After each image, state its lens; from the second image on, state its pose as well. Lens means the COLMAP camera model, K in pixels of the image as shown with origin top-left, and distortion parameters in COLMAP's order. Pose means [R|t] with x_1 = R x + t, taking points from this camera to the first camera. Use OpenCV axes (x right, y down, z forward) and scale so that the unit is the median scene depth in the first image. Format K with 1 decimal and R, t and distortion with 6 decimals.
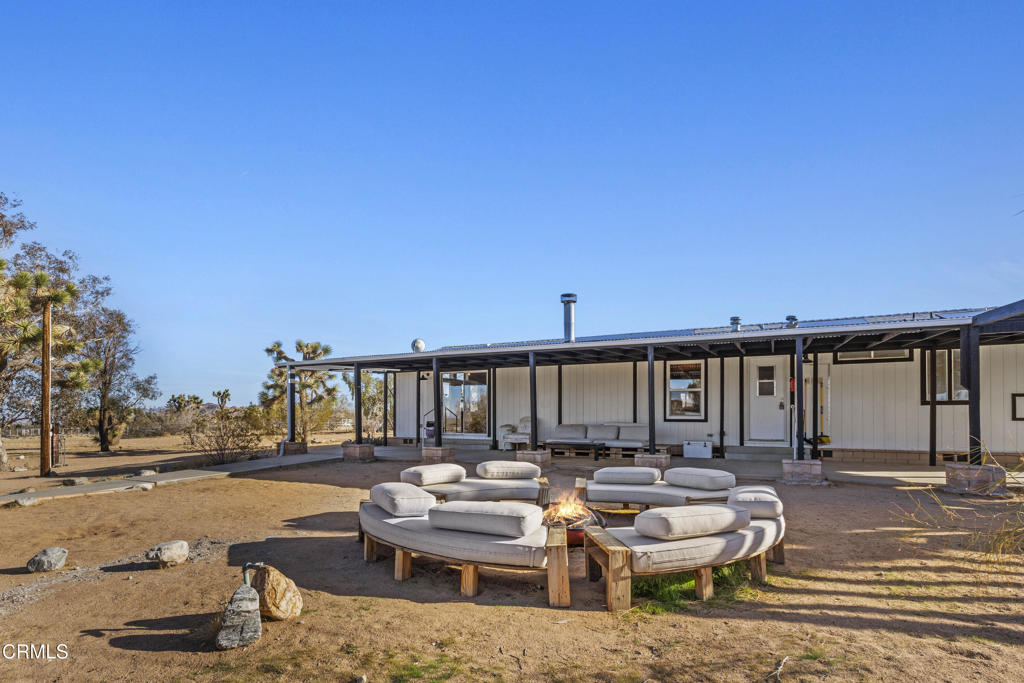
lens RADIAL K [[568.4, 0, 510.7], [0, 568.4, 414.7], [0, 0, 1]] dist [-0.001763, -0.000334]
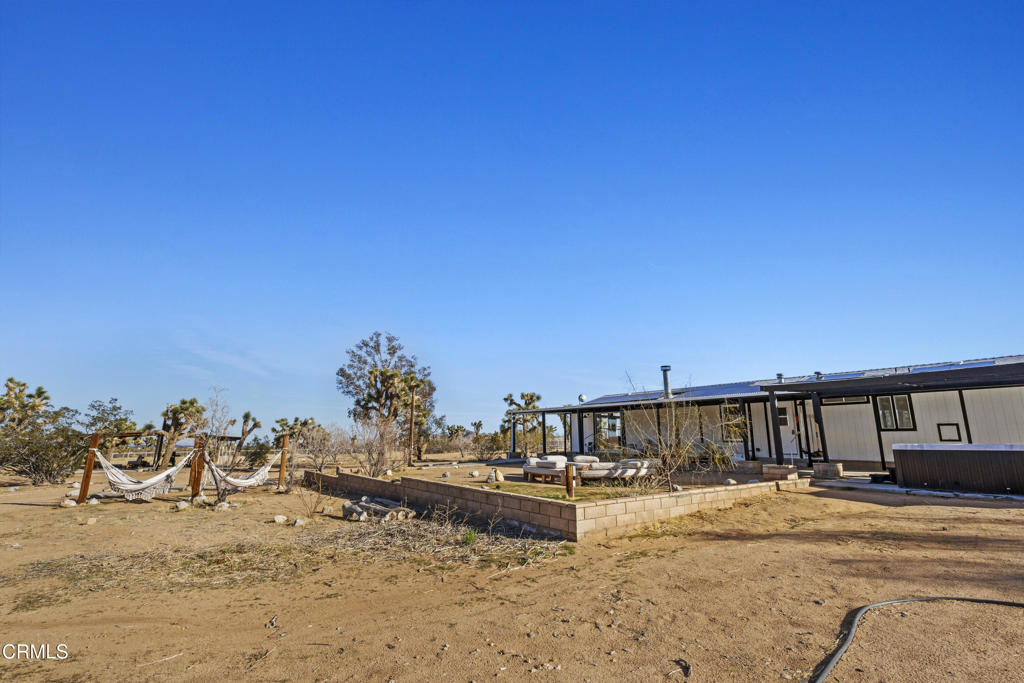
lens RADIAL K [[452.0, 0, 515.1], [0, 452.0, 333.4], [0, 0, 1]] dist [-0.001277, -0.000037]
pose [[0.926448, -0.086562, -0.366336, 0.117629], [0.001030, 0.973780, -0.227489, 0.001207], [0.376422, 0.210379, 0.902245, -0.259606]]
